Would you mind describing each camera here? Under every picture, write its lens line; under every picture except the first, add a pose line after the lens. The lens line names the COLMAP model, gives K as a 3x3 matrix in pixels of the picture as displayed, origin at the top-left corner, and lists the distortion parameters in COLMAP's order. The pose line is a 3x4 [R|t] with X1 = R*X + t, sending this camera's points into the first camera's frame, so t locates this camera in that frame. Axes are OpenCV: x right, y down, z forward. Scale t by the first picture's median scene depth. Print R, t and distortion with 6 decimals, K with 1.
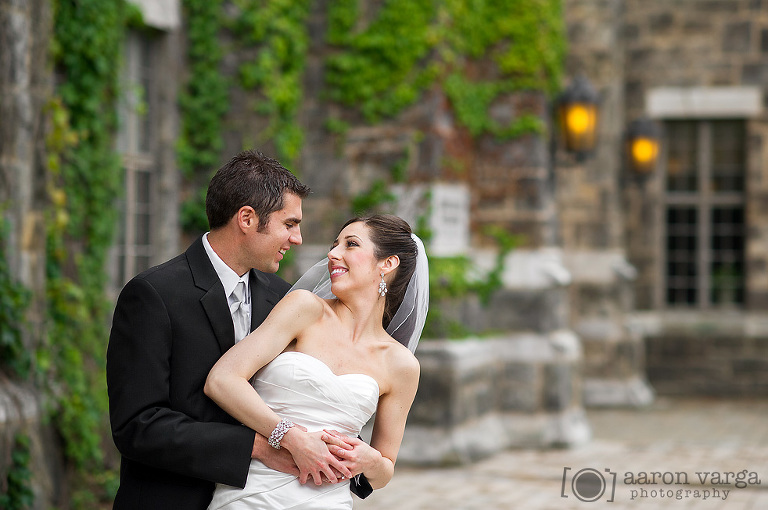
lens RADIAL K [[1845.0, 0, 384.0], [0, 1845.0, 255.0], [0, 0, 1]] dist [-0.083019, 0.055400]
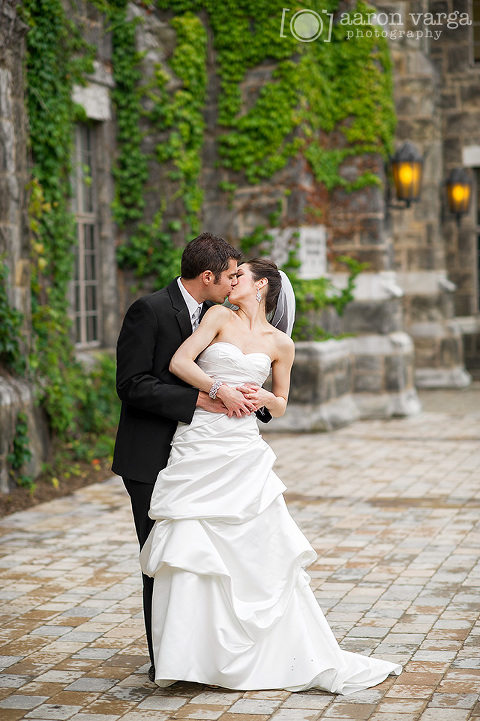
lens RADIAL K [[1732.1, 0, 240.0], [0, 1732.1, 360.5], [0, 0, 1]] dist [-0.083019, 0.055400]
pose [[0.999441, -0.031095, -0.012302, -0.004804], [0.031675, 0.998240, 0.050132, -0.005462], [0.010721, -0.050494, 0.998667, -0.286766]]
